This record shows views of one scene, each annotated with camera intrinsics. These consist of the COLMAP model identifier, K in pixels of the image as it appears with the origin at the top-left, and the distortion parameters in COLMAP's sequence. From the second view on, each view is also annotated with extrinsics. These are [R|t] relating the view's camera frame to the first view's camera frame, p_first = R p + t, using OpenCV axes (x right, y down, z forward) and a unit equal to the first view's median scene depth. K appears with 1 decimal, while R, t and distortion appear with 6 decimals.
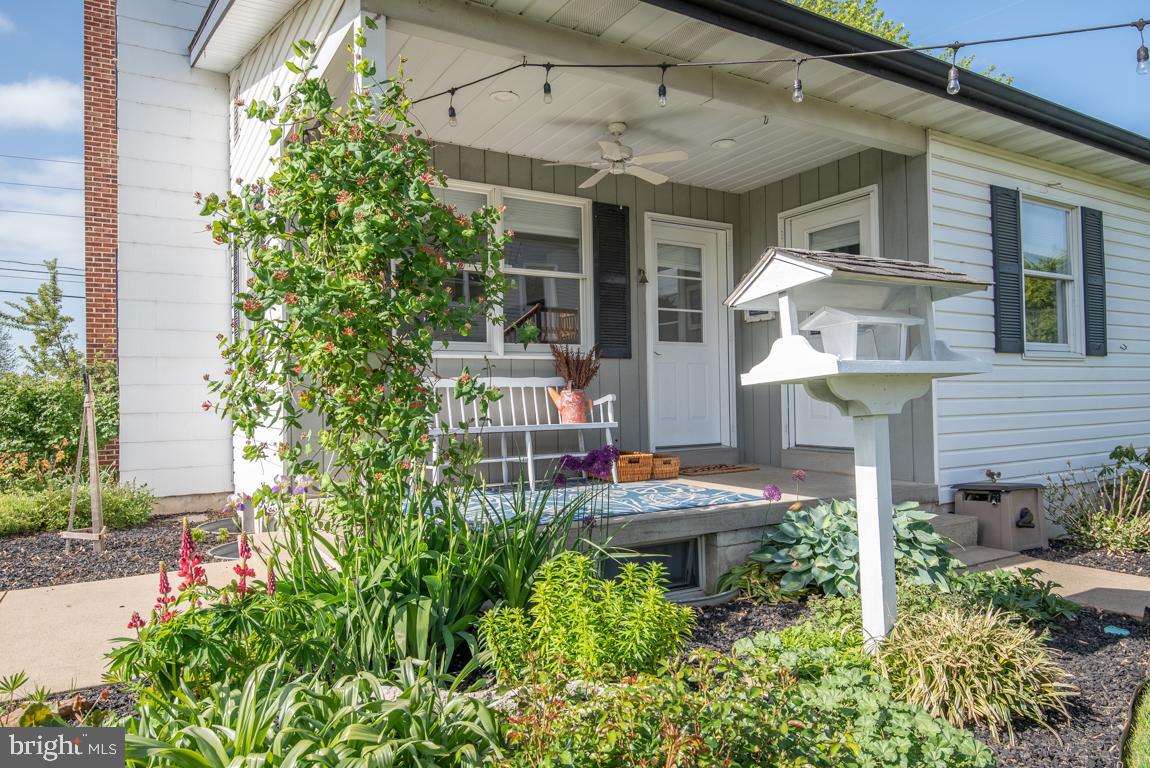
lens RADIAL K [[706.9, 0, 575.0], [0, 706.9, 384.0], [0, 0, 1]] dist [-0.003088, -0.001352]
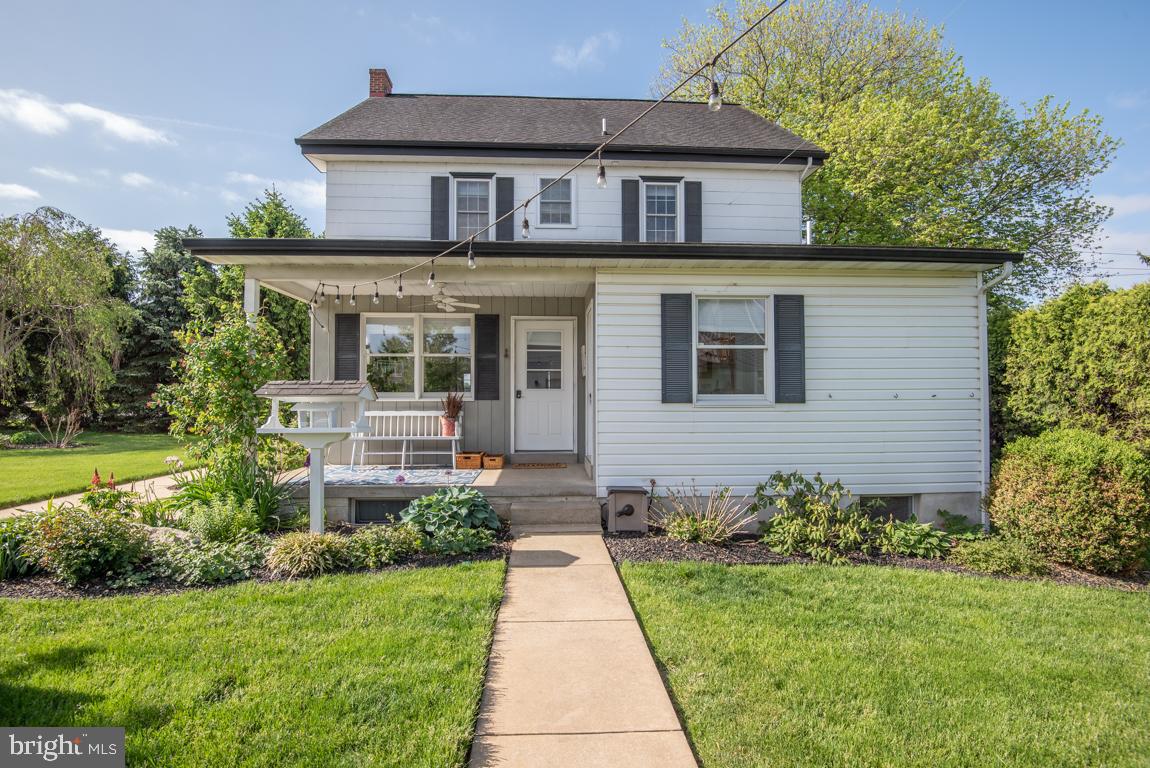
lens RADIAL K [[540.0, 0, 575.0], [0, 540.0, 384.0], [0, 0, 1]] dist [-0.042853, -0.000780]
pose [[0.885265, 0.003426, -0.465074, 0.884659], [-0.005187, 0.999983, -0.002507, -0.074524], [0.465058, 0.004632, 0.885268, -0.110699]]
